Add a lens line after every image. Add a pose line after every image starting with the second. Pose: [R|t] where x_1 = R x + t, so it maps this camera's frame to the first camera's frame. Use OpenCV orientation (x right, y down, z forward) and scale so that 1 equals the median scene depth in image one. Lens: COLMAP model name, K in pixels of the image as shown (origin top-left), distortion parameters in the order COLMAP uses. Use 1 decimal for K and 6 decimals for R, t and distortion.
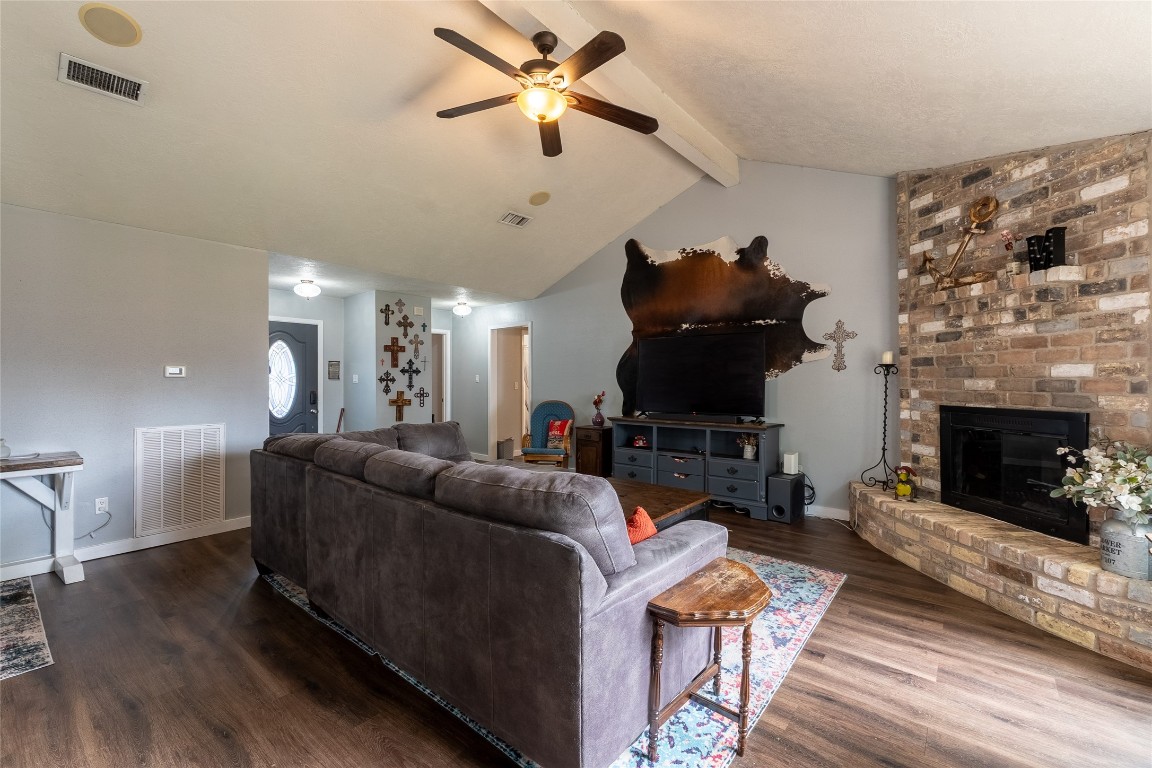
lens RADIAL K [[488.5, 0, 568.8], [0, 488.5, 381.0], [0, 0, 1]] dist [-0.000887, -0.001009]
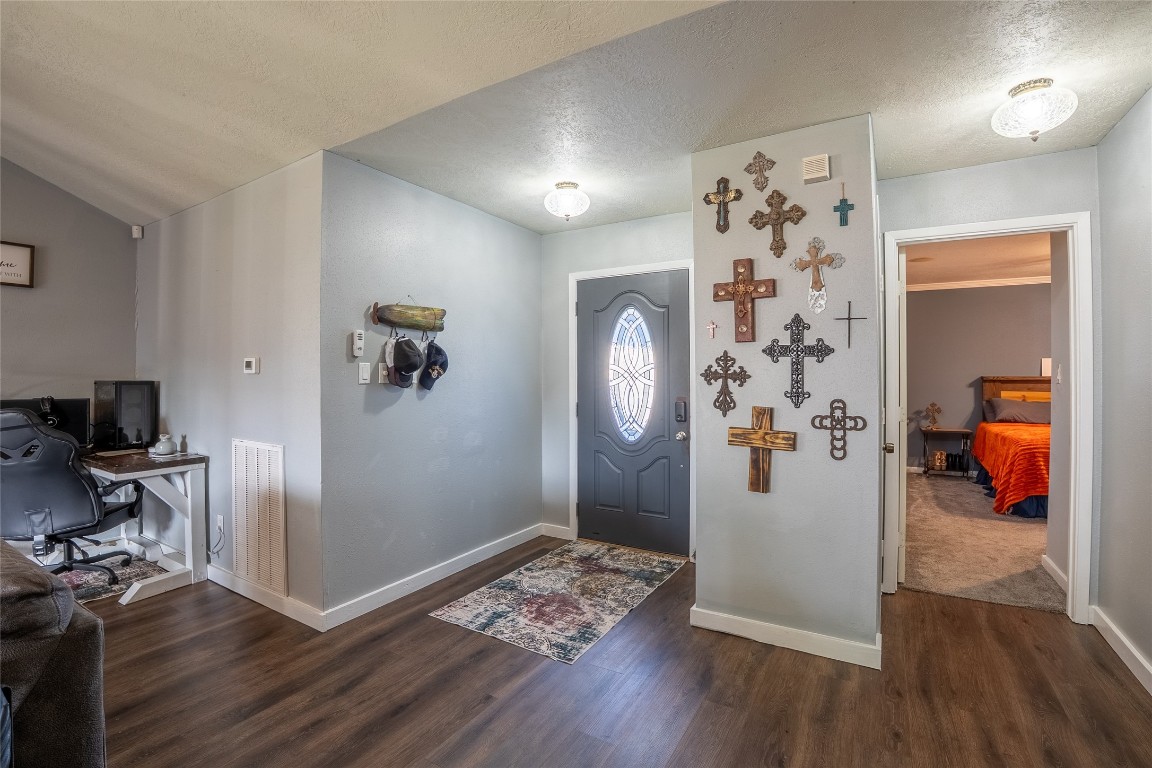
lens RADIAL K [[513.0, 0, 594.4], [0, 513.0, 363.7], [0, 0, 1]] dist [-0.046551, 0.004322]
pose [[0.197009, -0.019834, -0.980201, -0.004261], [-0.002354, 0.999783, -0.020704, -0.003261], [0.980399, 0.006386, 0.196920, 0.832287]]
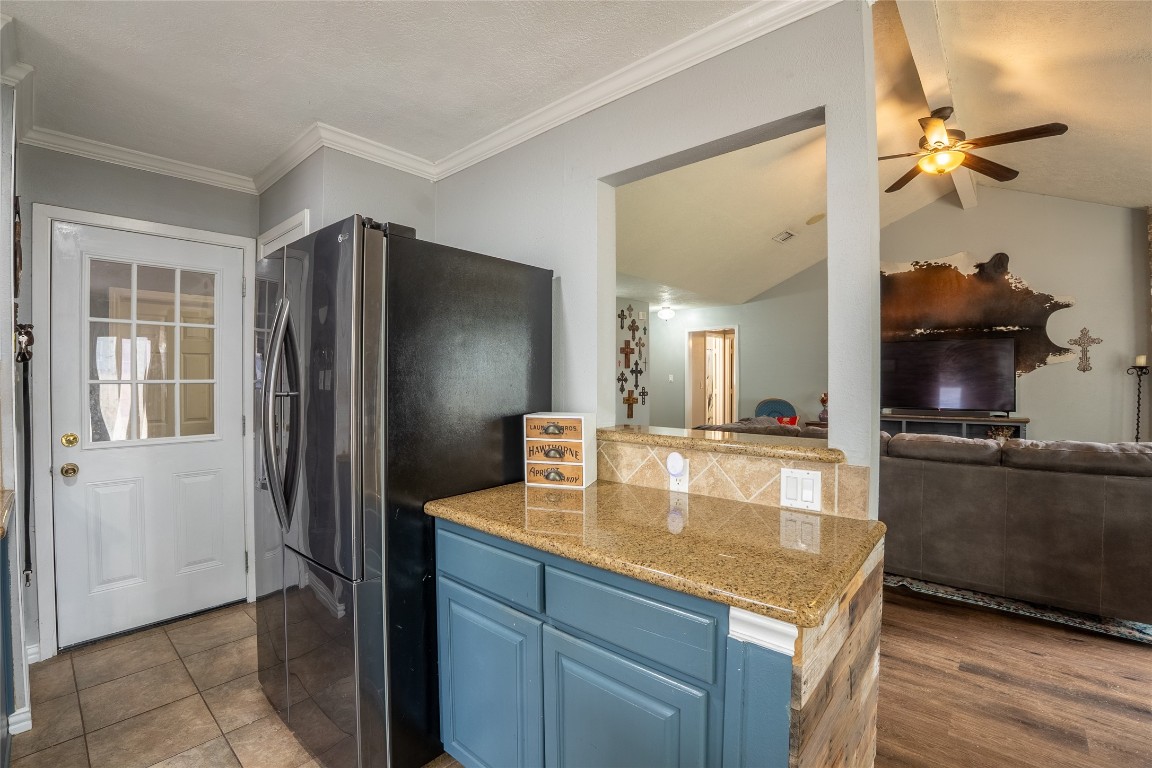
lens RADIAL K [[513.0, 0, 582.9], [0, 513.0, 377.6], [0, 0, 1]] dist [-0.046551, 0.004322]
pose [[0.999672, -0.000995, -0.025601, -0.434589], [0.000876, 0.999989, -0.004671, -0.001886], [0.025605, 0.004647, 0.999661, -0.139078]]
